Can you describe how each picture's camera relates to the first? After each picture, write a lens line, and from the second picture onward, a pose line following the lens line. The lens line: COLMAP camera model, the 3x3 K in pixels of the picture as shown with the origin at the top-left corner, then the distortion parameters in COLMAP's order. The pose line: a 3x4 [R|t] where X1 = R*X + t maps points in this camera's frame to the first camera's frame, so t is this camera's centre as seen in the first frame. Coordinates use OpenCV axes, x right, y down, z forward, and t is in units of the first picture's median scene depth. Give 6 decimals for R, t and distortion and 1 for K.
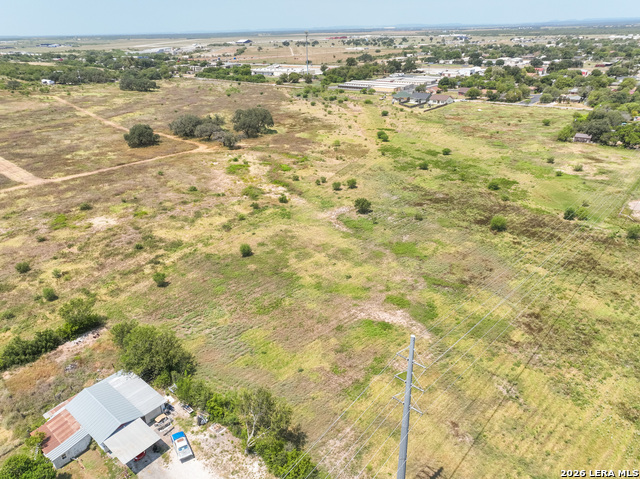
lens RADIAL K [[448.2, 0, 320.0], [0, 448.2, 239.5], [0, 0, 1]] dist [-0.002447, 0.028025]
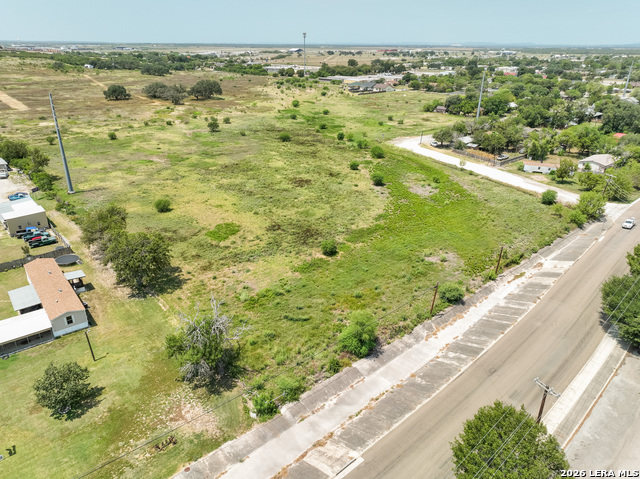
lens RADIAL K [[448.2, 0, 320.0], [0, 448.2, 239.5], [0, 0, 1]] dist [-0.002447, 0.028025]
pose [[0.988890, 0.081750, -0.124150, 0.588250], [-0.085191, 0.996107, -0.022651, 0.267748], [0.121815, 0.032975, 0.992005, -0.386877]]
